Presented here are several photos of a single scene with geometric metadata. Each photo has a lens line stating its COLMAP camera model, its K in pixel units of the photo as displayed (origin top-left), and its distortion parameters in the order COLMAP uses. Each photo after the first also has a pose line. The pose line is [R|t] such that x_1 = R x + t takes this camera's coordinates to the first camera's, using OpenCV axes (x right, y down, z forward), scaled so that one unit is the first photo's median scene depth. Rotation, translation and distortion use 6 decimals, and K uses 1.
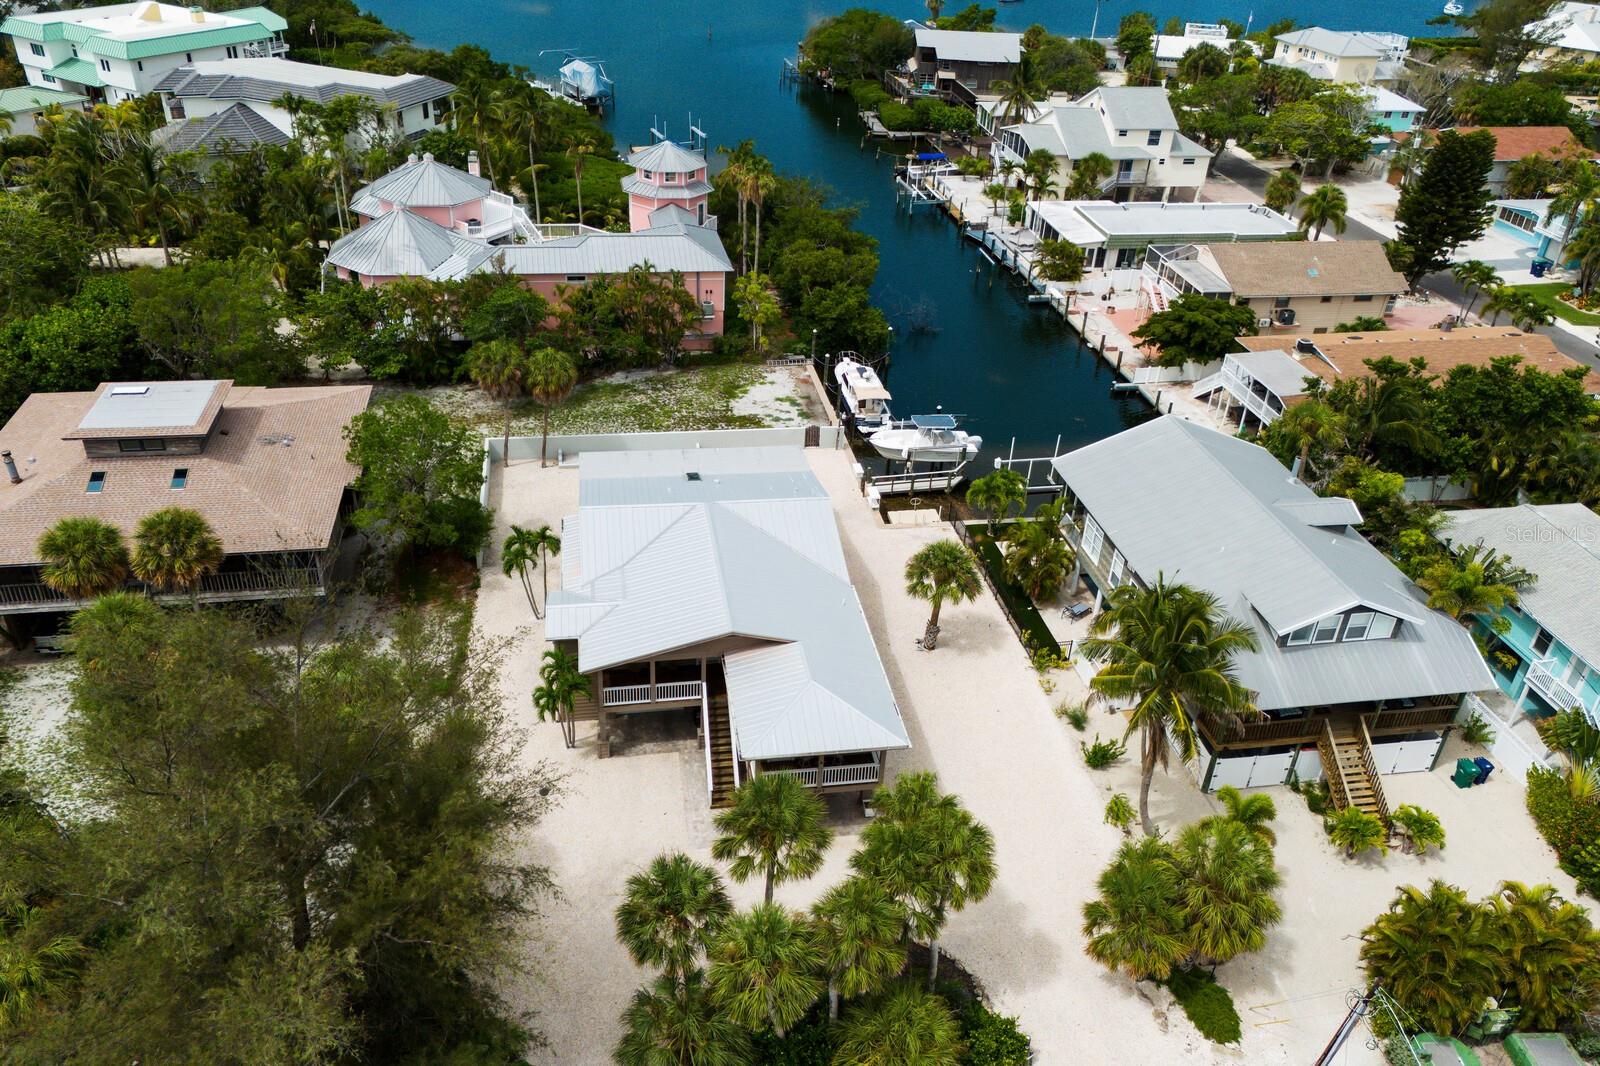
lens RADIAL K [[1184.4, 0, 804.1], [0, 1184.4, 530.8], [0, 0, 1]] dist [0.097774, -0.086813]
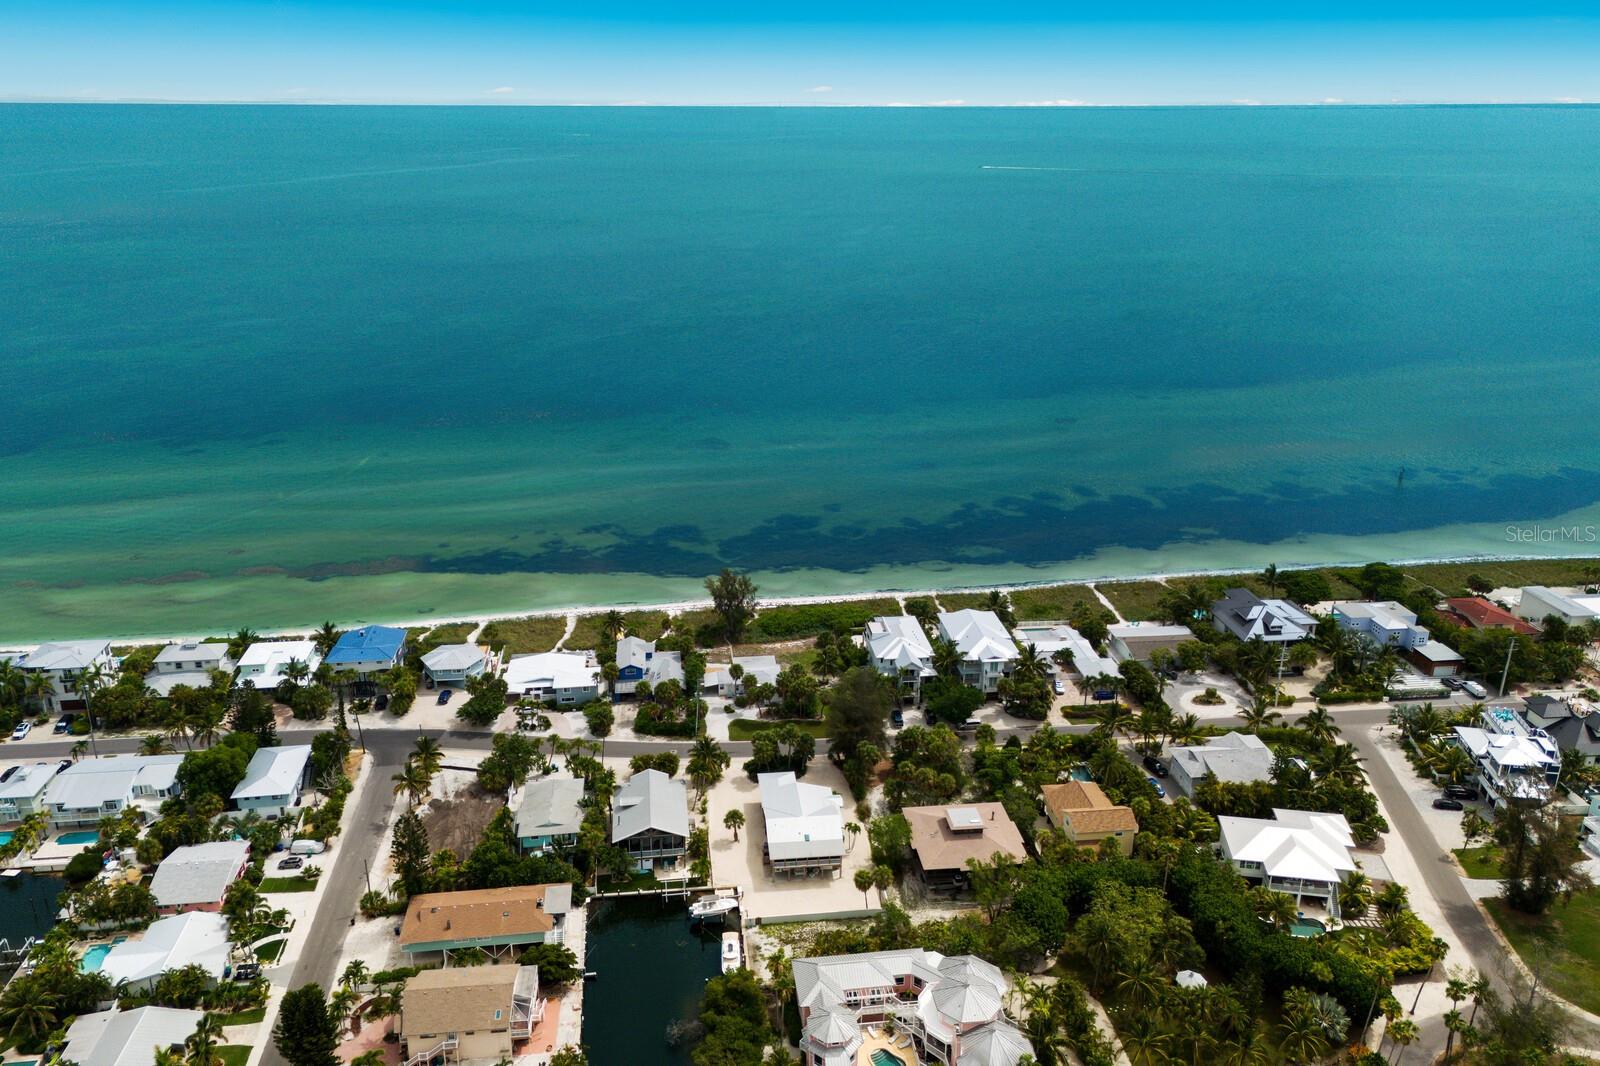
lens RADIAL K [[1196.7, 0, 789.7], [0, 1196.7, 531.7], [0, 0, 1]] dist [0.096408, -0.090203]
pose [[-0.996713, -0.073444, 0.034184, -0.076620], [-0.018385, 0.616041, 0.787499, -2.354779], [-0.078895, 0.784283, -0.615367, 1.800979]]
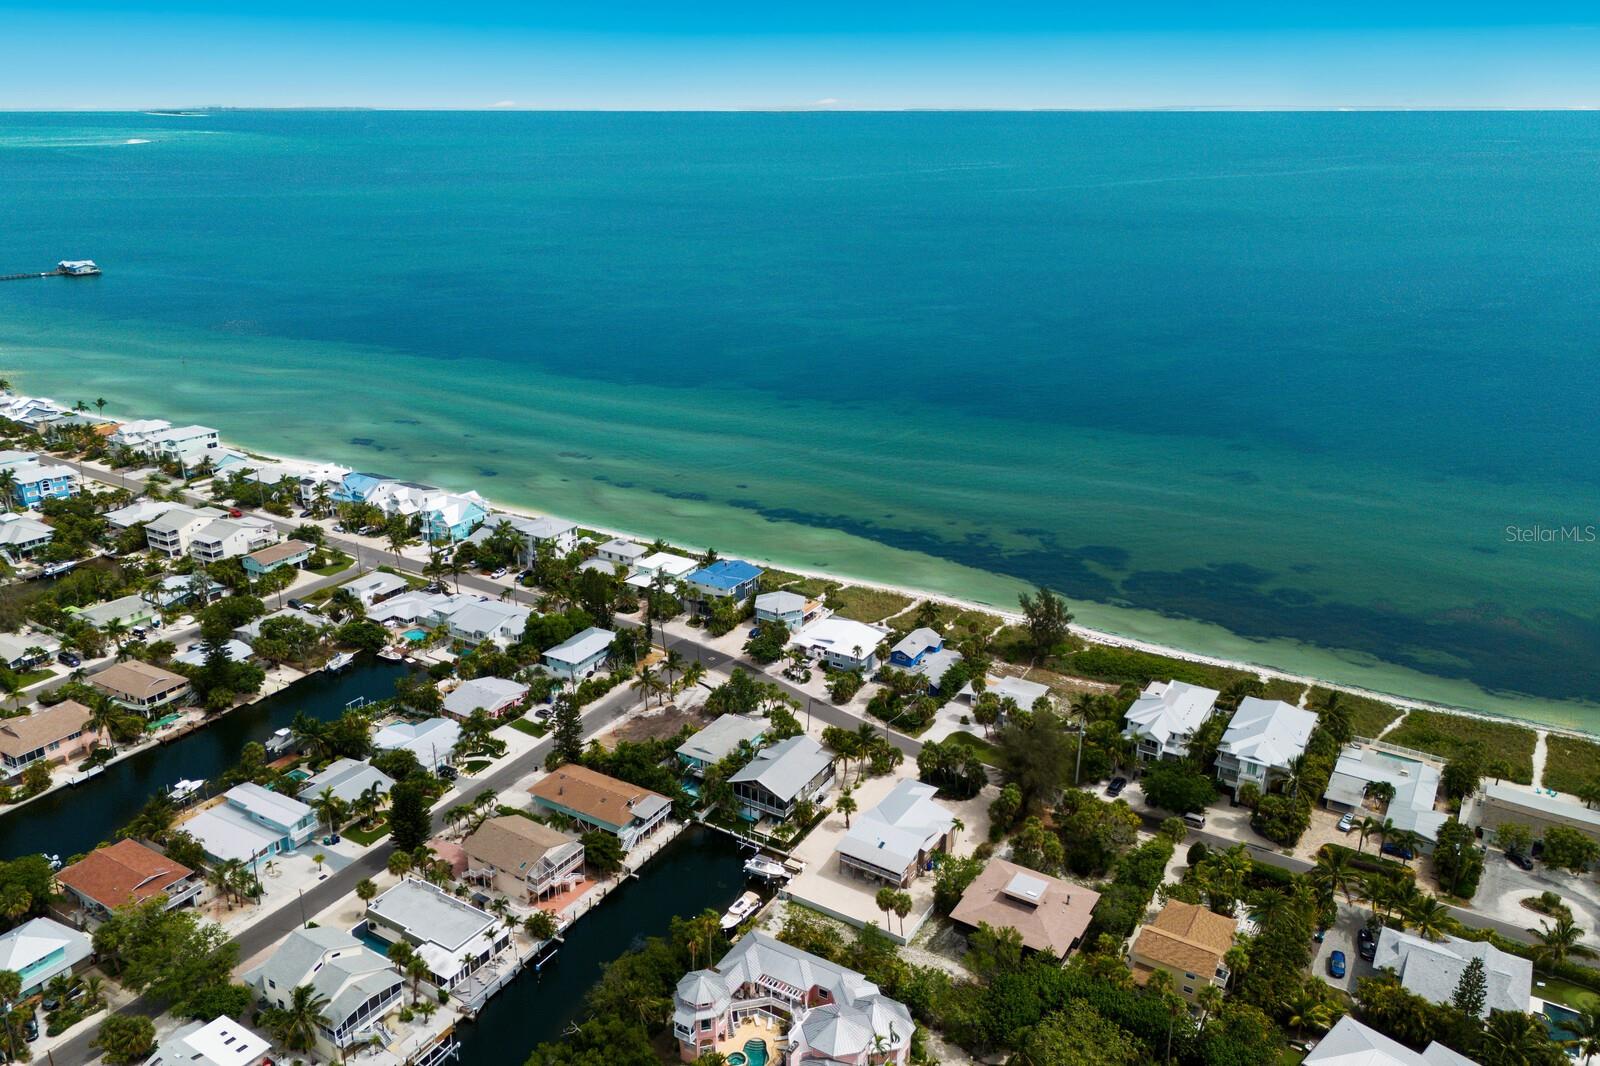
lens RADIAL K [[1196.7, 0, 789.7], [0, 1196.7, 531.7], [0, 0, 1]] dist [0.096408, -0.090203]
pose [[-0.748116, -0.280080, 0.601562, -1.227724], [0.309431, 0.654711, 0.689641, -2.184212], [-0.587005, 0.702074, -0.403134, 1.419223]]
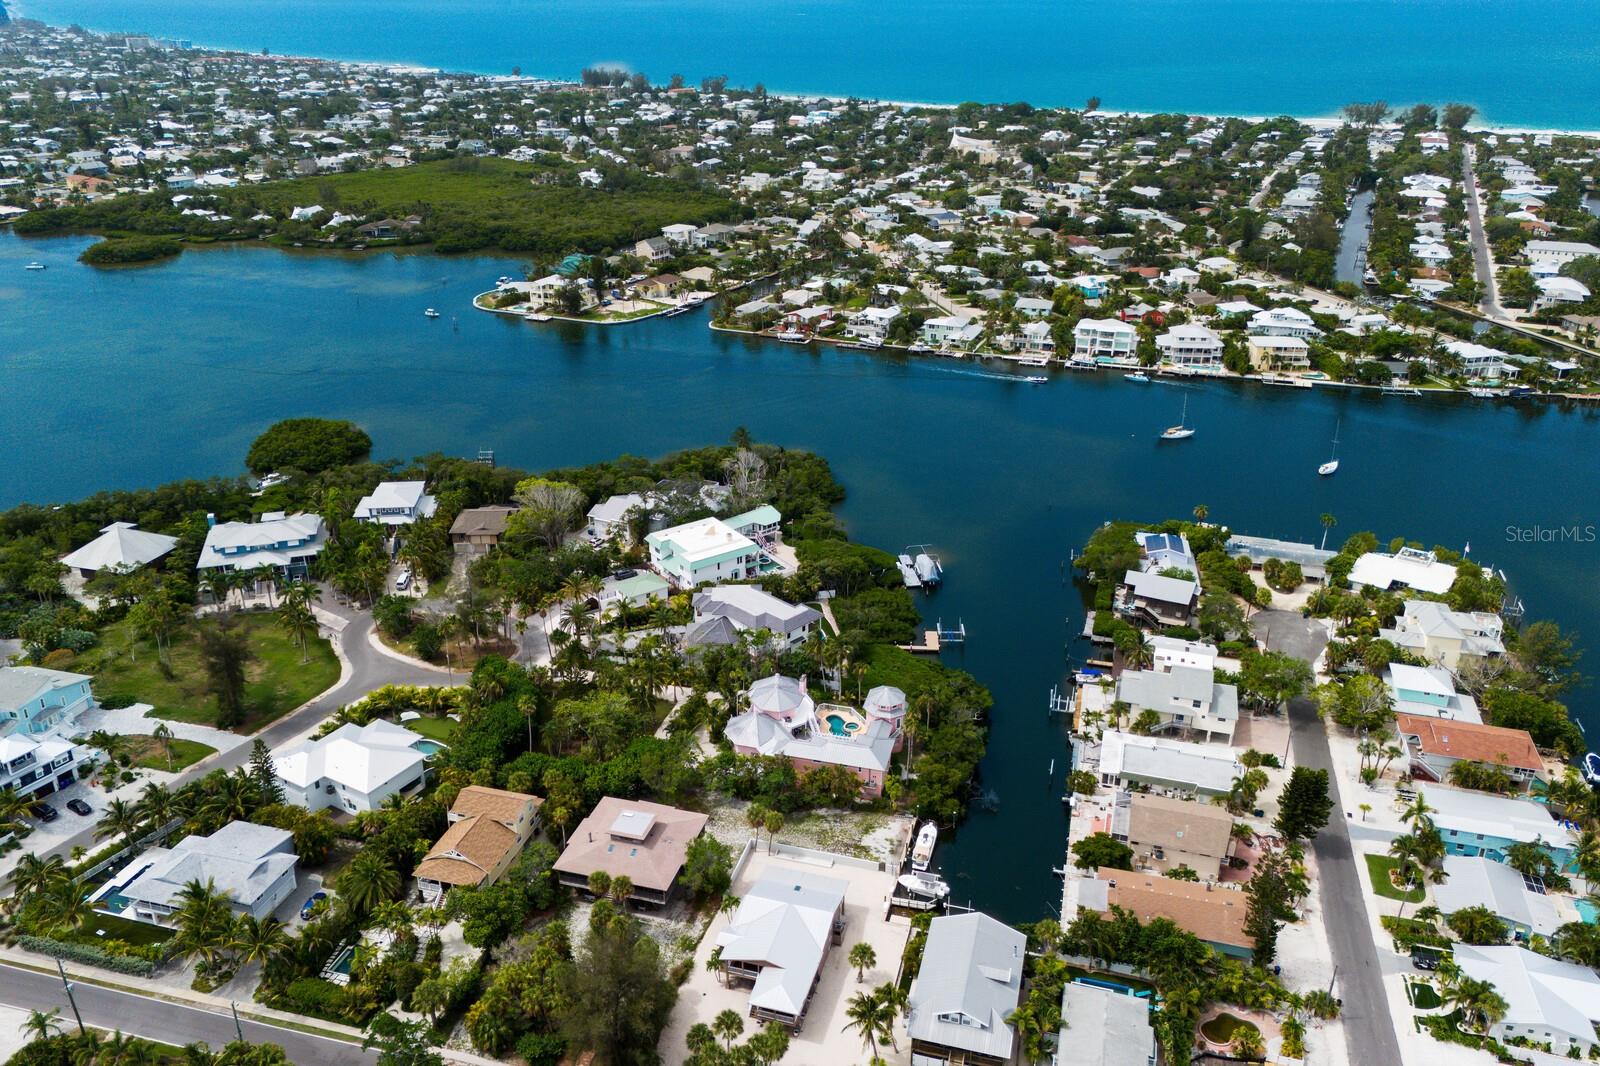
lens RADIAL K [[1207.4, 0, 800.0], [0, 1207.4, 533.0], [0, 0, 1]] dist [0.095442, -0.094936]
pose [[0.894494, 0.134110, -0.426492, 0.745375], [-0.195301, 0.975328, -0.102920, -0.418432], [0.402167, 0.175355, 0.898617, -1.219038]]
